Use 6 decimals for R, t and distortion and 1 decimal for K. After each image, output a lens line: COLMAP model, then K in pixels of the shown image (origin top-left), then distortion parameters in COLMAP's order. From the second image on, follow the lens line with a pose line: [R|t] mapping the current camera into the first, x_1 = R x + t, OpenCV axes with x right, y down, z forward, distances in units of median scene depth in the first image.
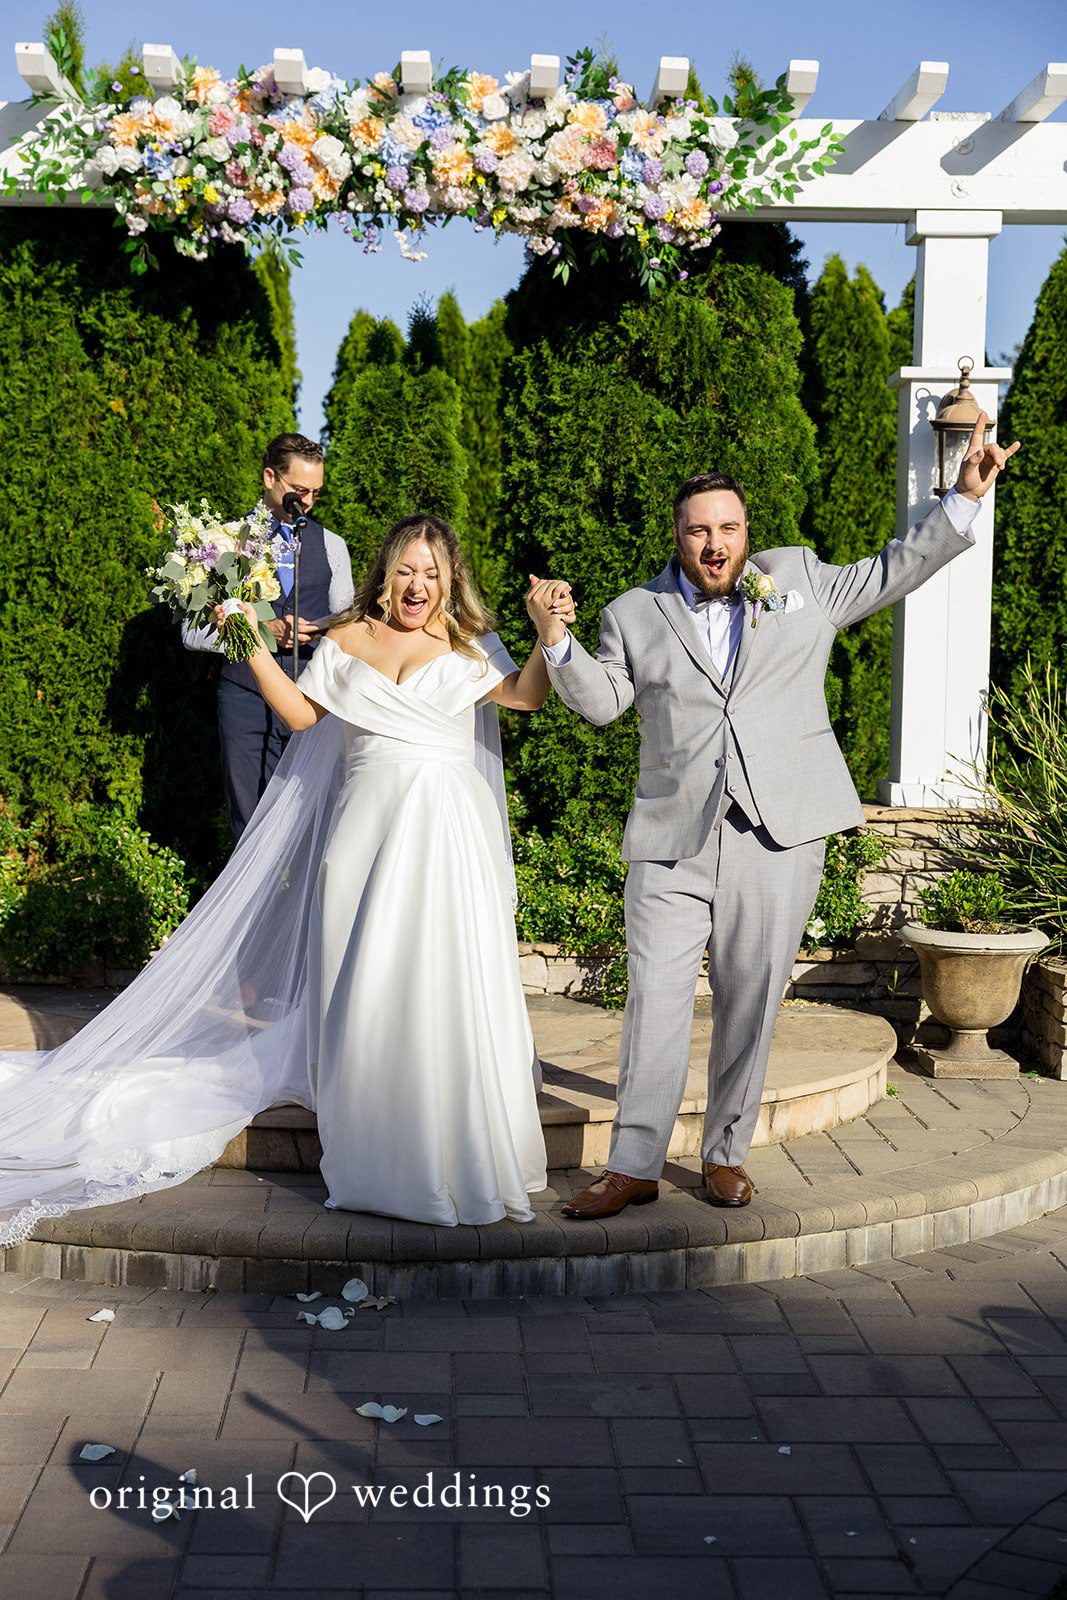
lens RADIAL K [[2902.1, 0, 501.2], [0, 2902.1, 821.8], [0, 0, 1]] dist [0.098944, 0.000000]
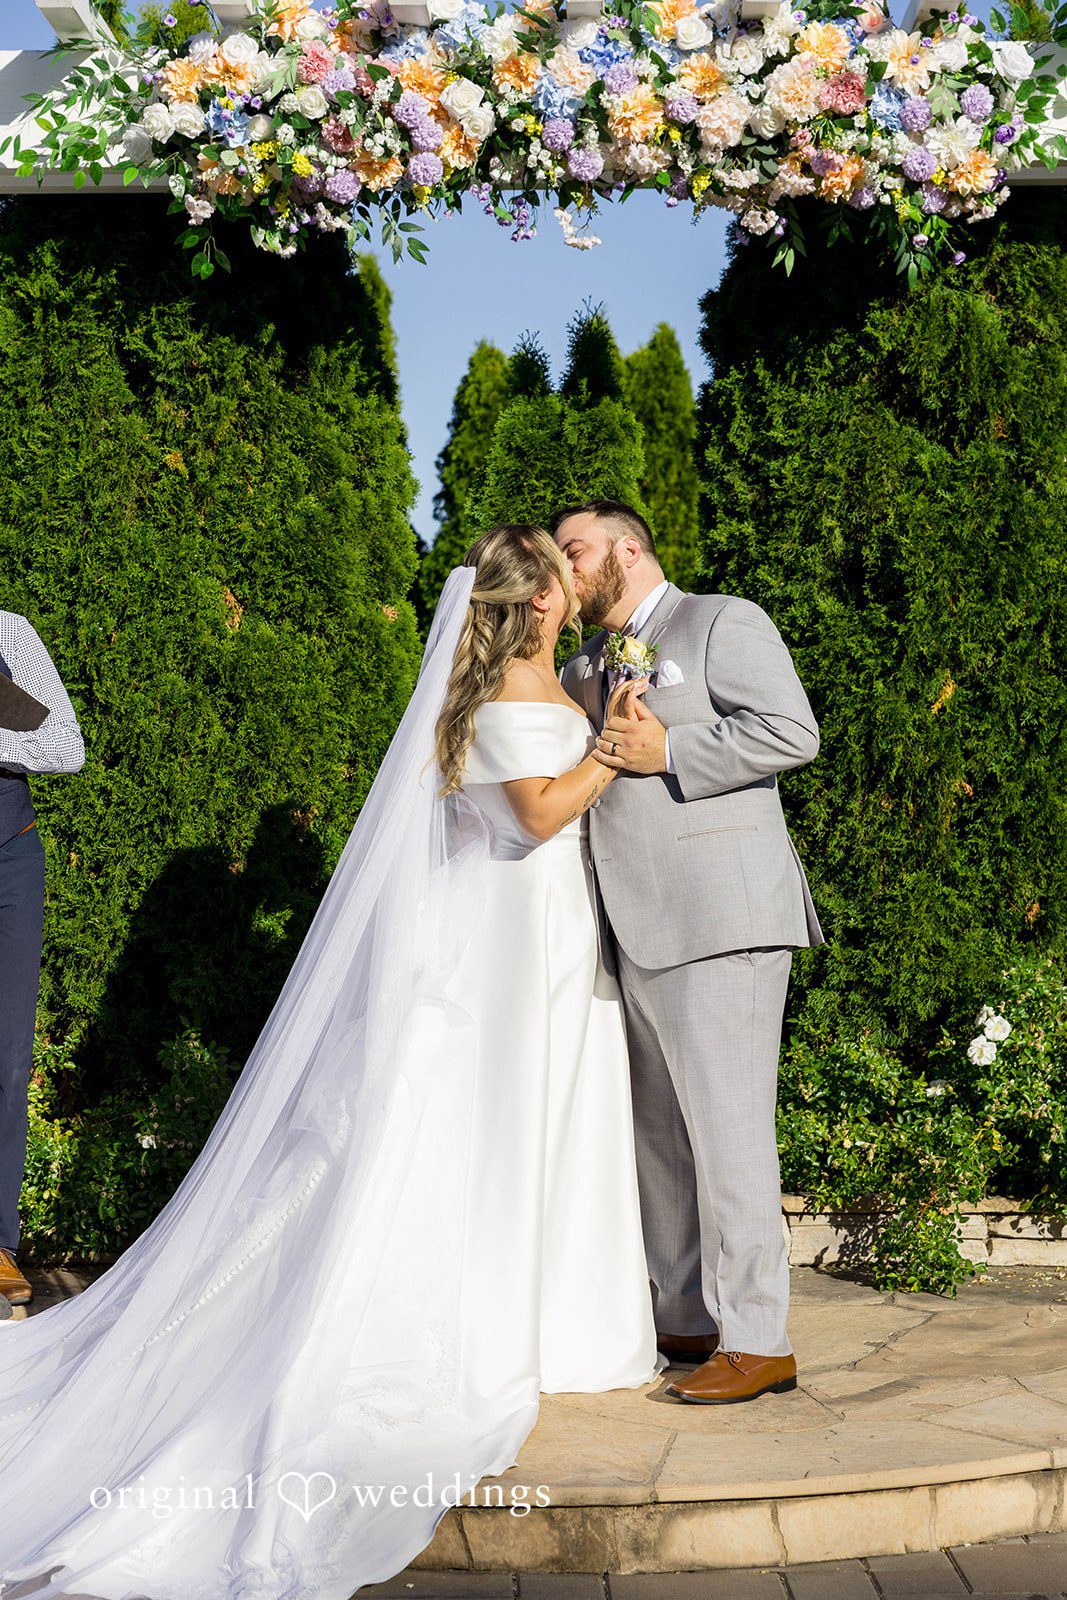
lens RADIAL K [[3288.5, 0, 496.6], [0, 3288.5, 809.8], [0, 0, 1]] dist [0.055597, 0.000000]
pose [[0.999338, -0.021118, -0.029629, -0.029703], [0.019711, 0.998701, -0.046991, -0.015821], [0.030583, 0.046376, 0.998456, 0.189967]]
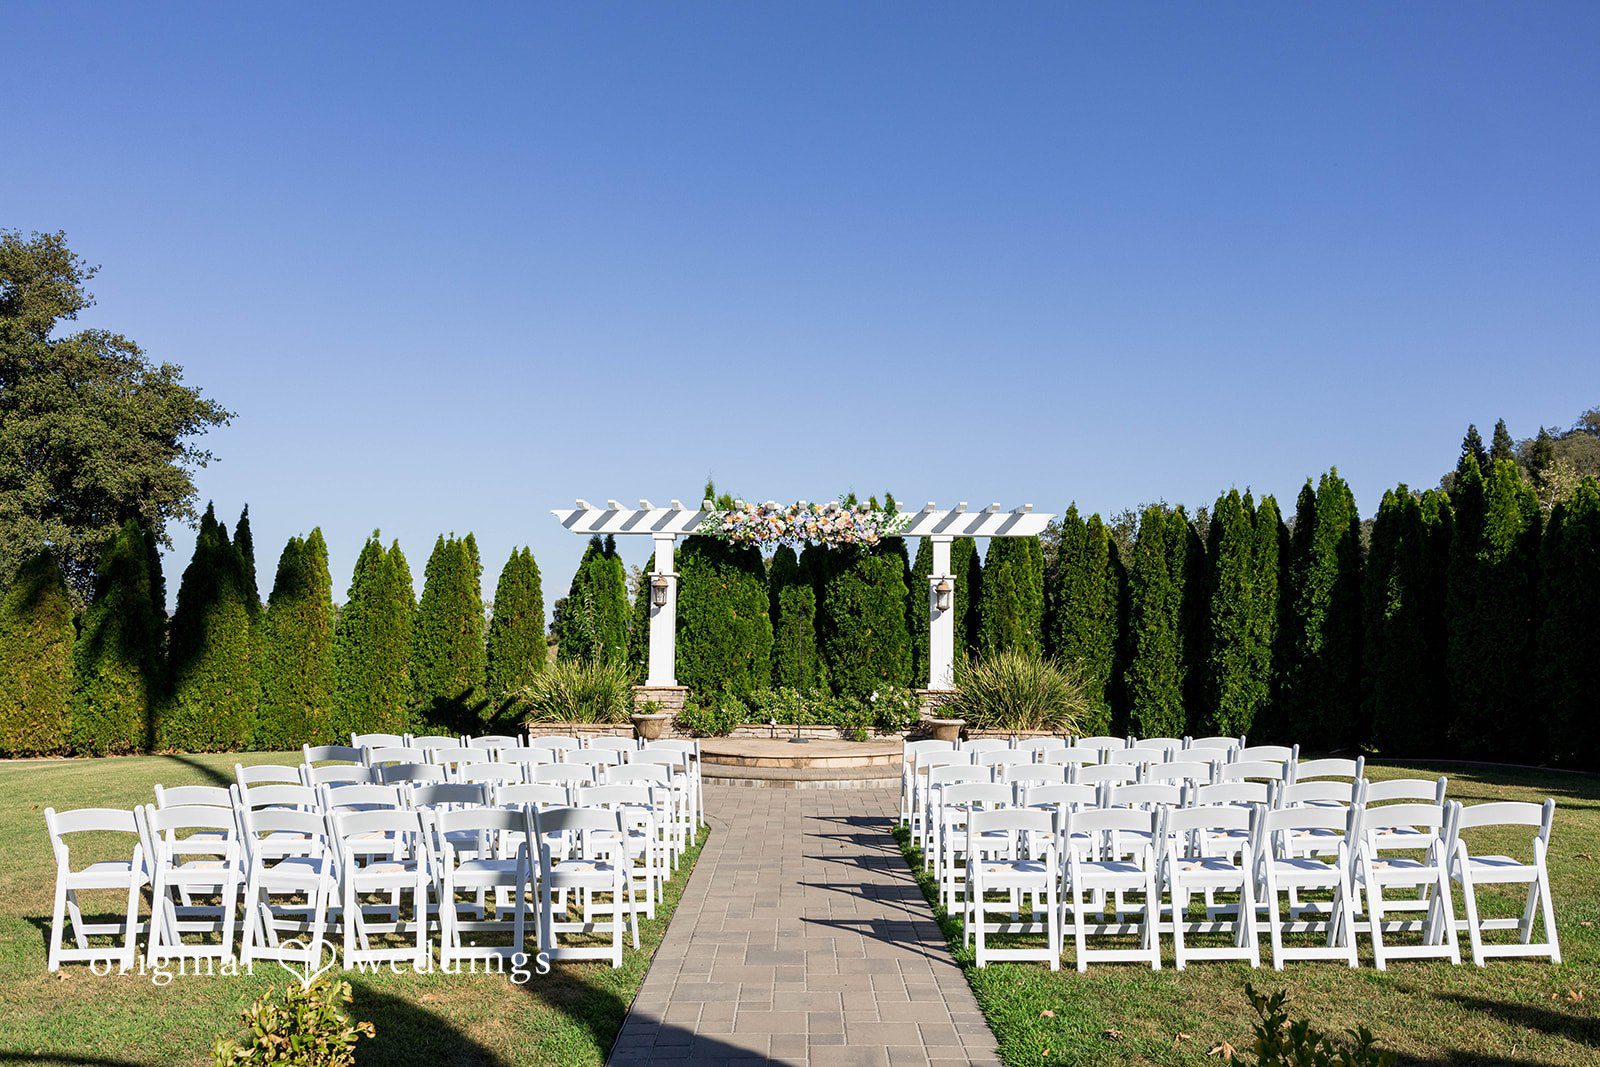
lens RADIAL K [[2902.1, 0, 749.3], [0, 2902.1, 432.8], [0, 0, 1]] dist [0.098944, 0.000000]
pose [[0.999388, -0.009678, -0.033616, 0.031920], [0.005111, 0.991049, -0.133400, 0.170217], [0.034606, 0.133146, 0.990492, -2.865233]]
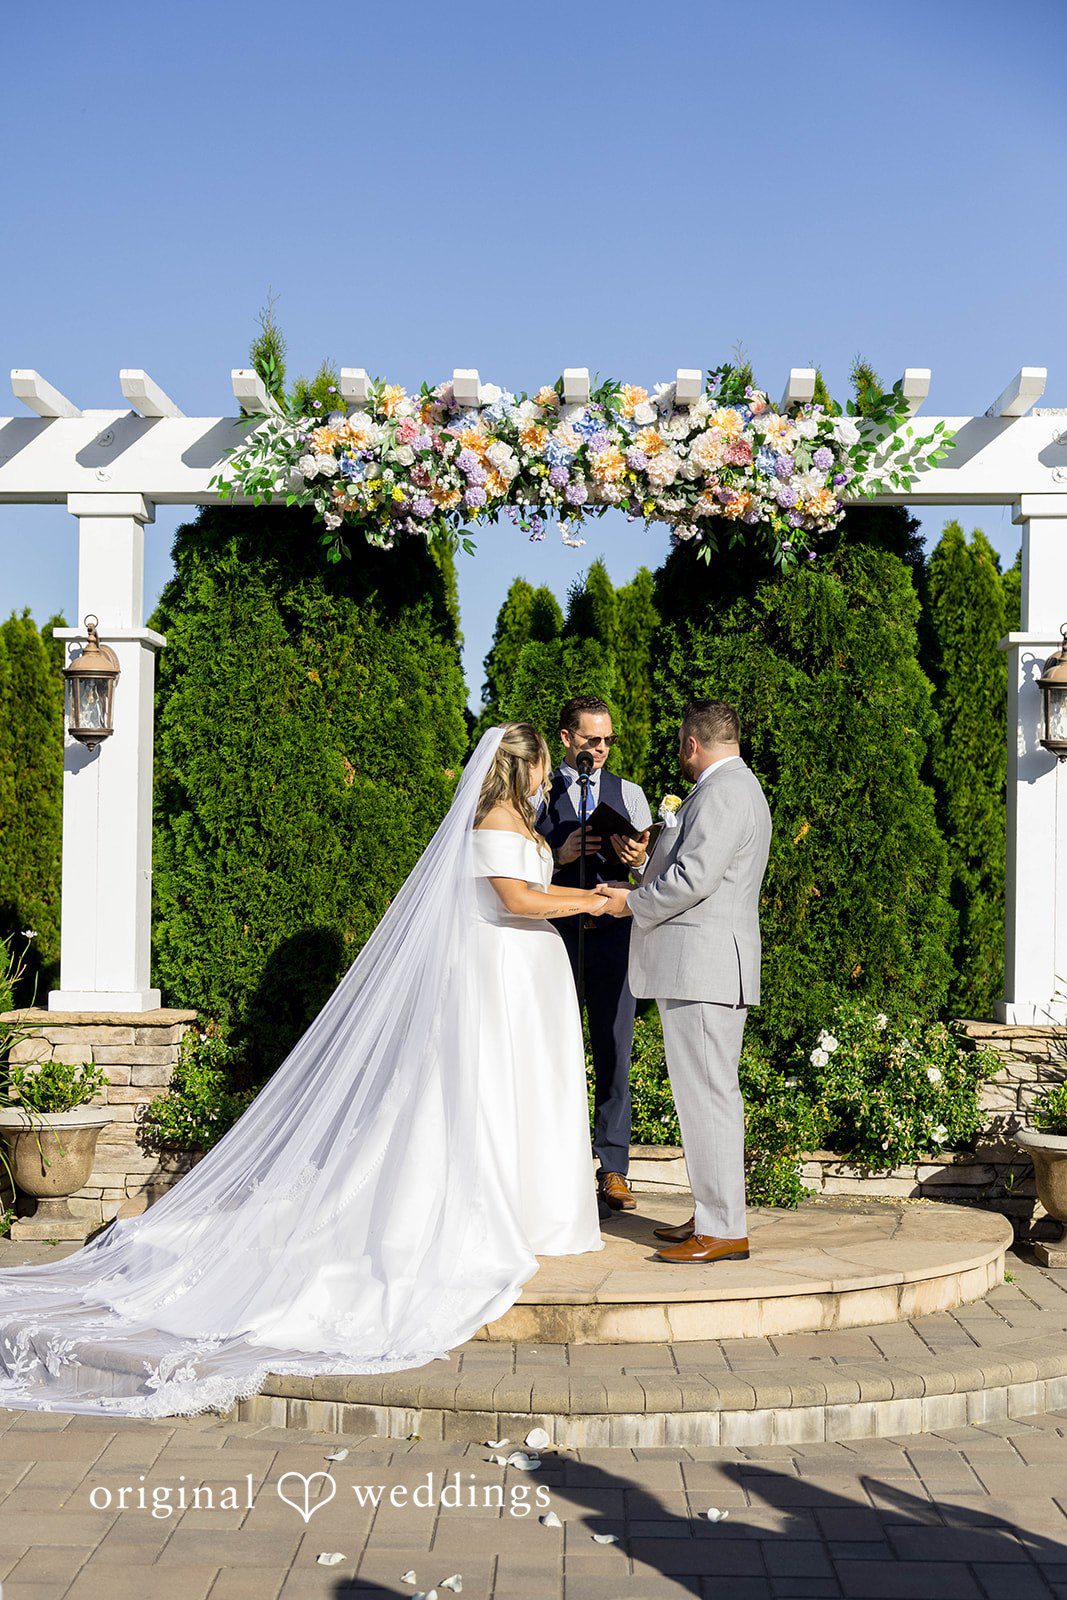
lens RADIAL K [[2902.1, 0, 430.8], [0, 2902.1, 902.7], [0, 0, 1]] dist [0.098944, 0.000000]
pose [[0.997556, -0.007498, -0.069471, -0.007816], [0.003886, 0.998640, -0.051992, 0.005356], [0.069766, 0.051595, 0.996228, -0.129764]]
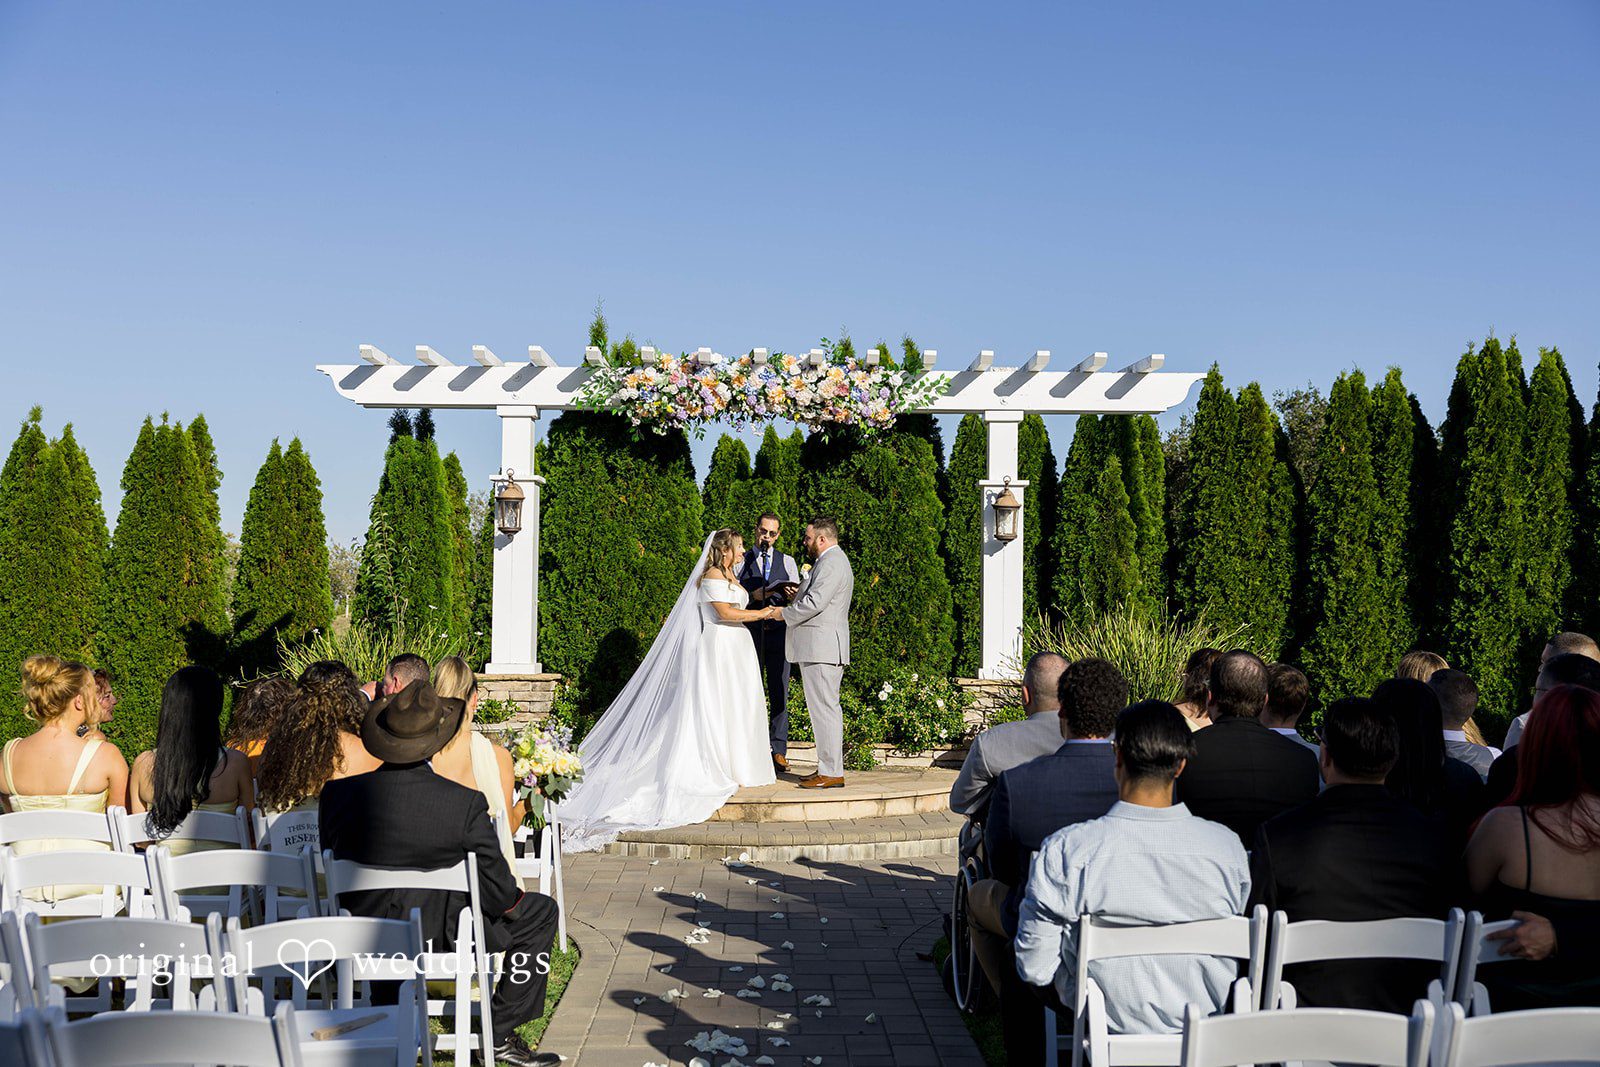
lens RADIAL K [[2902.1, 0, 773.0], [0, 2902.1, 571.0], [0, 0, 1]] dist [0.098944, 0.000000]
pose [[0.999926, -0.007811, -0.009378, 0.000903], [0.007053, 0.996908, -0.078263, 0.084715], [0.009960, 0.078191, 0.996889, -1.201399]]
